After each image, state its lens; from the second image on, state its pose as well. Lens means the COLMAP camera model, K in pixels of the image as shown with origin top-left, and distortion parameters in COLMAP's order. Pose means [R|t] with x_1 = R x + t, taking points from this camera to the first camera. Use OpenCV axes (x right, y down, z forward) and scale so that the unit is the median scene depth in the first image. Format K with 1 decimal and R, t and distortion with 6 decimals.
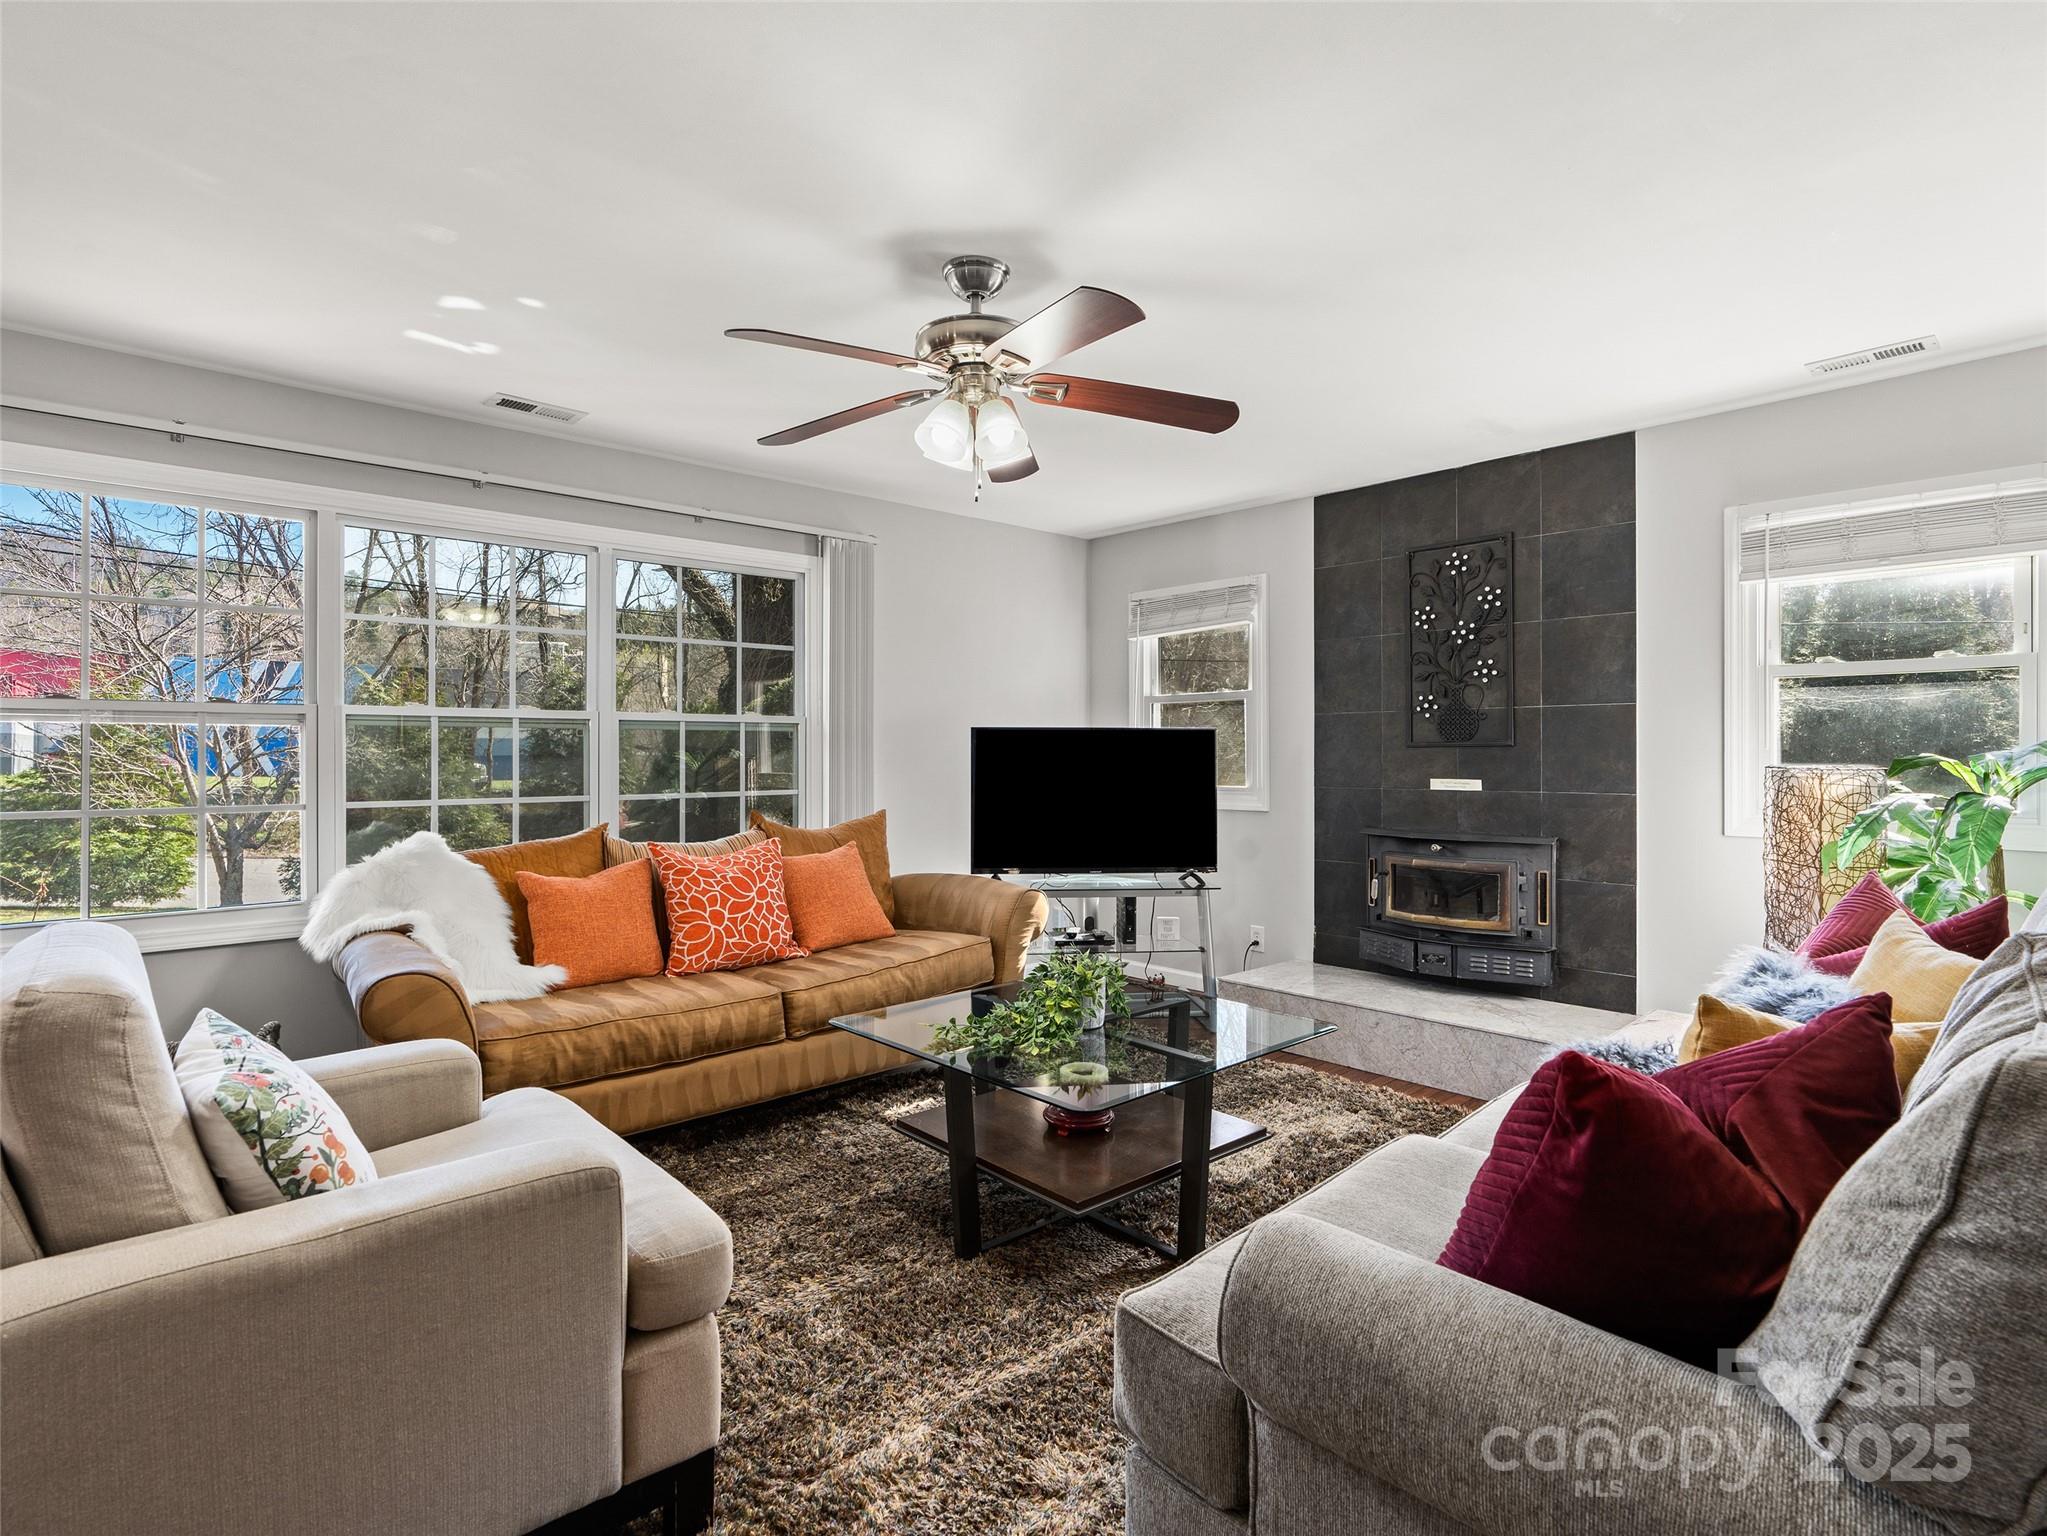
lens RADIAL K [[1037.6, 0, 1011.7], [0, 1037.6, 757.9], [0, 0, 1]] dist [-0.006187, 0.000565]
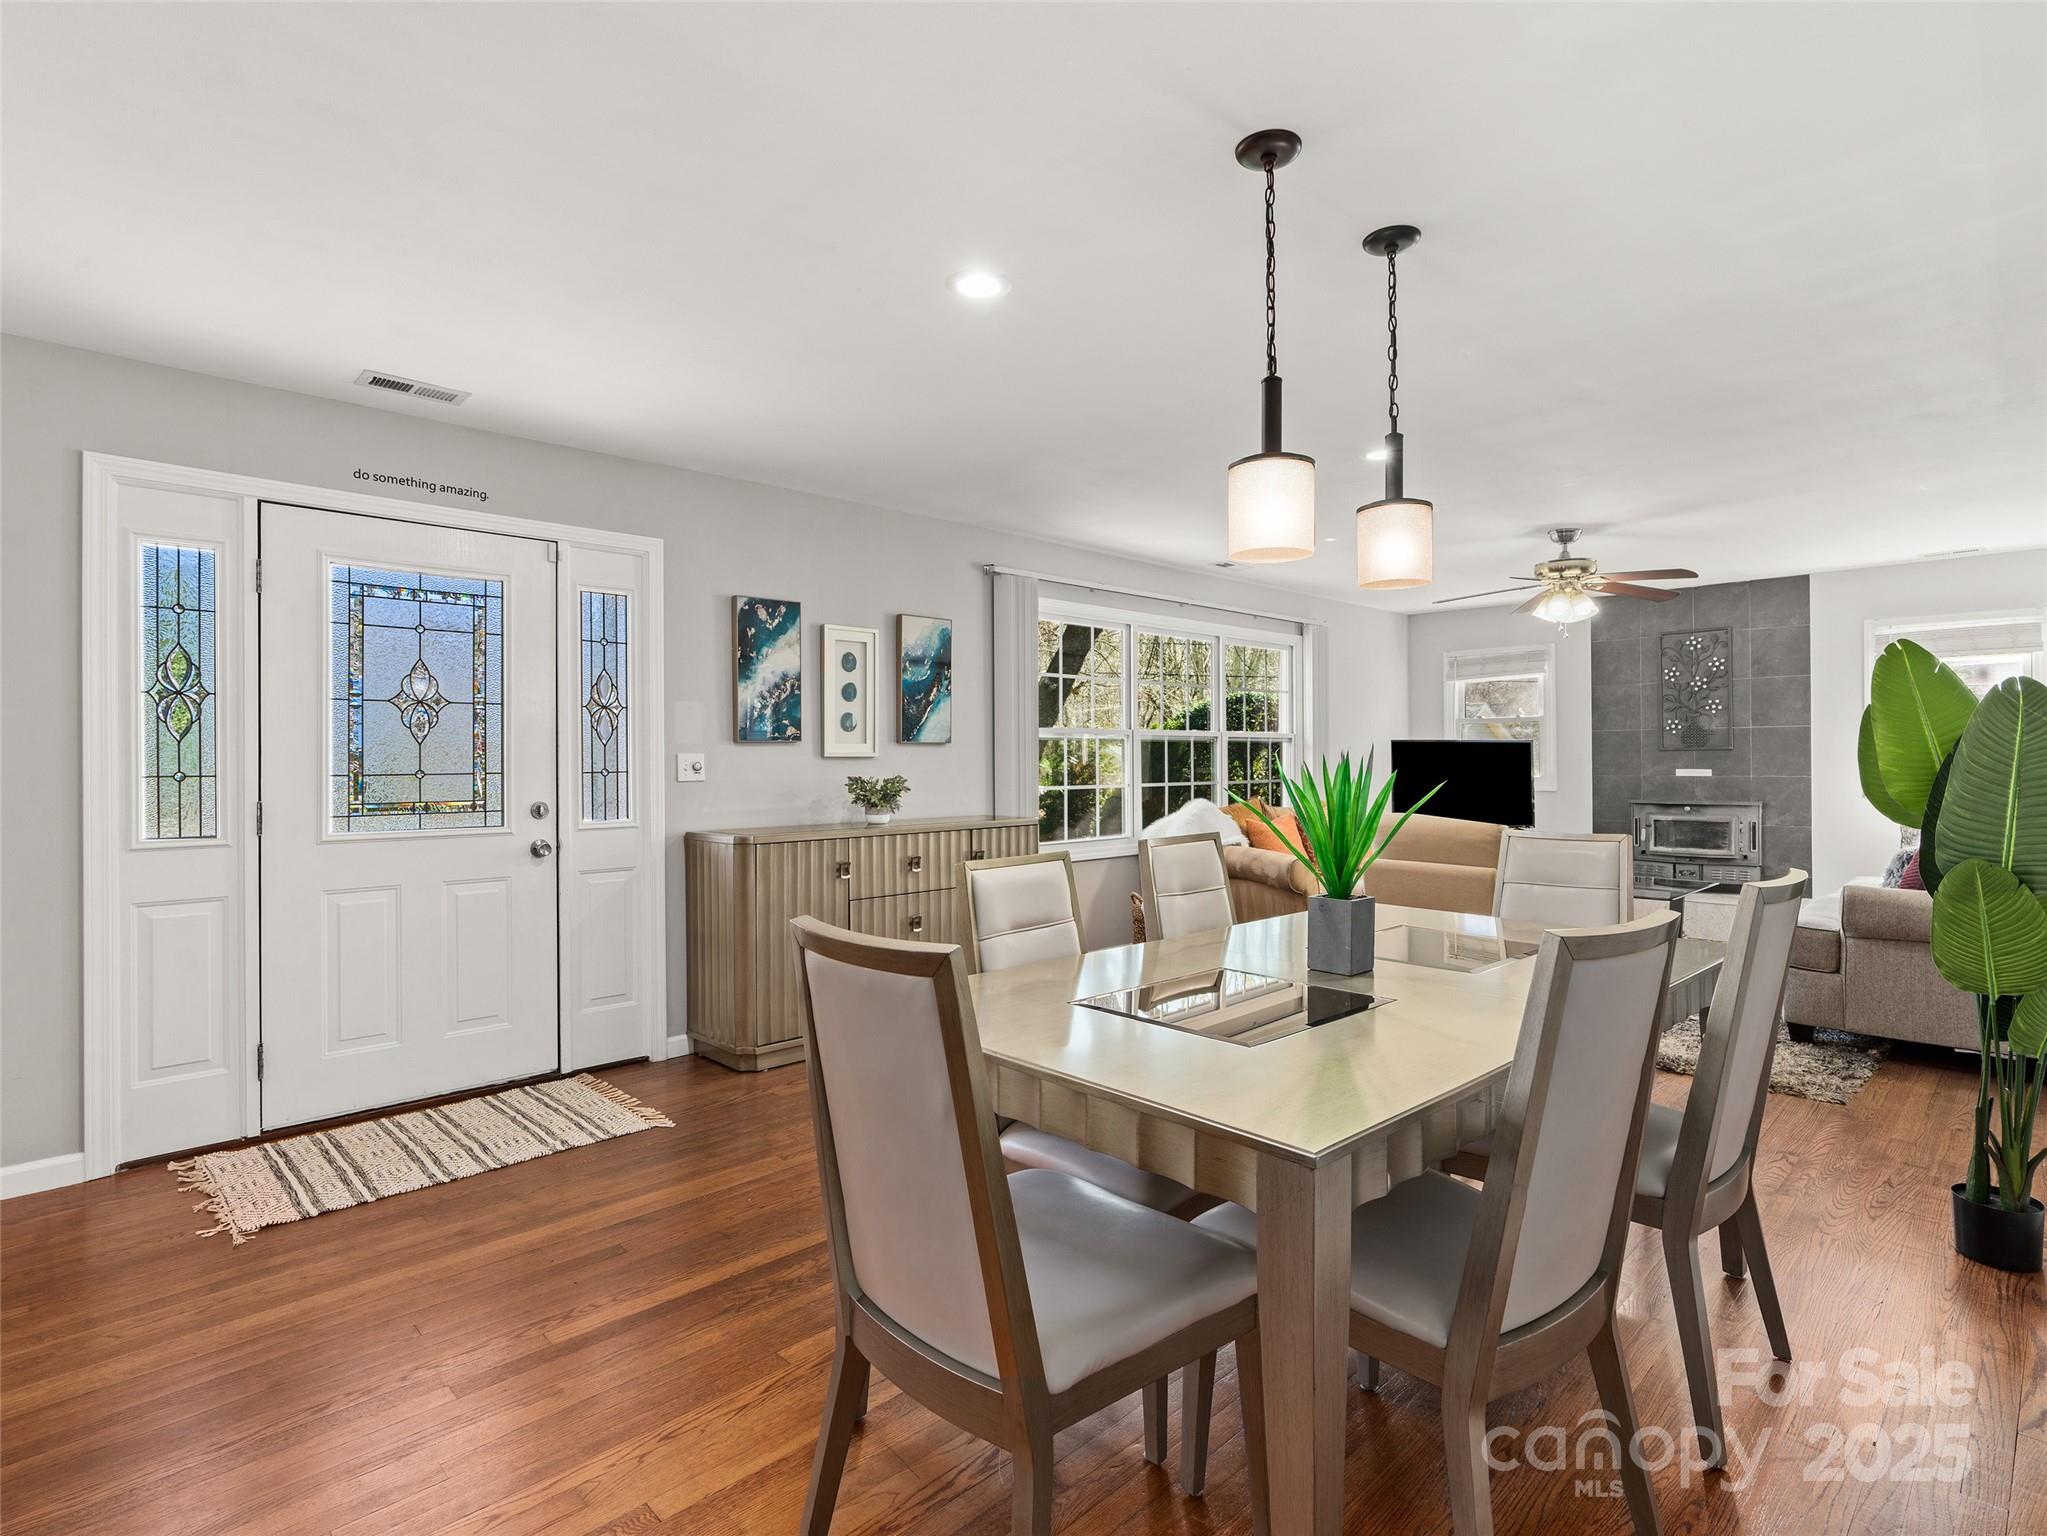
lens RADIAL K [[1037.6, 0, 1020.5], [0, 1037.6, 761.3], [0, 0, 1]] dist [-0.006187, 0.000565]
pose [[0.999513, -0.004702, 0.030842, -0.751386], [0.004756, 0.999987, -0.001688, 0.004854], [-0.030834, 0.001834, 0.999523, -0.686843]]
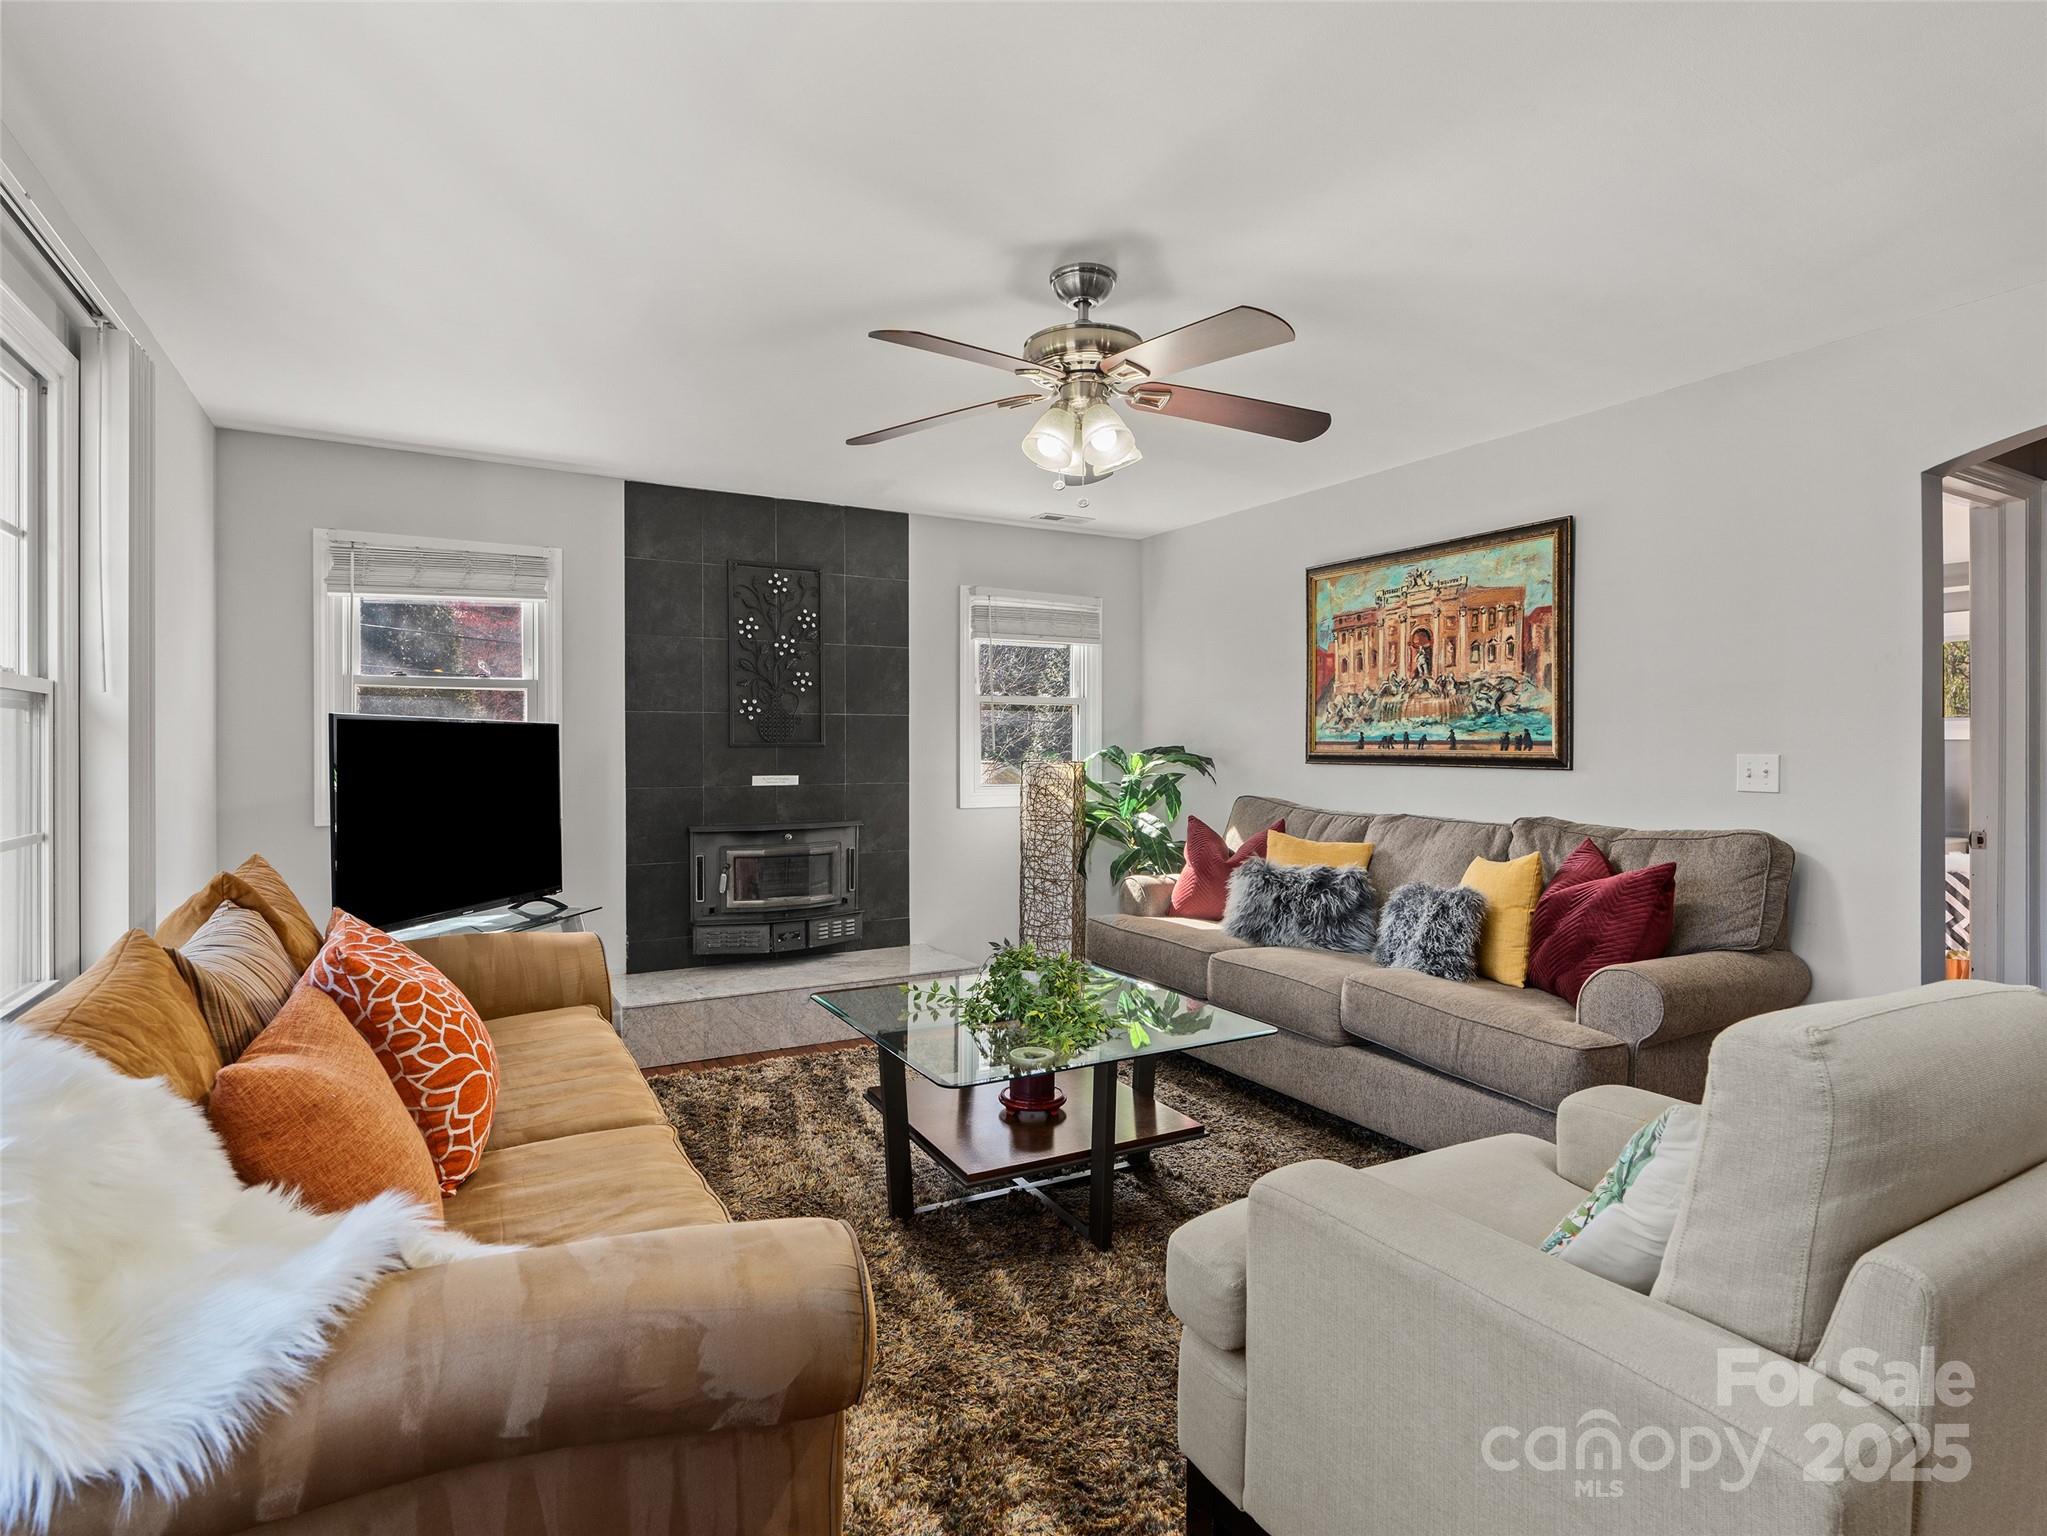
lens RADIAL K [[1037.6, 0, 1014.6], [0, 1037.6, 762.0], [0, 0, 1]] dist [-0.006187, 0.000565]
pose [[0.227157, -0.011858, 0.973786, -0.624058], [0.003204, 0.999930, 0.011429, -0.006307], [-0.973853, 0.000524, 0.227179, 0.505373]]
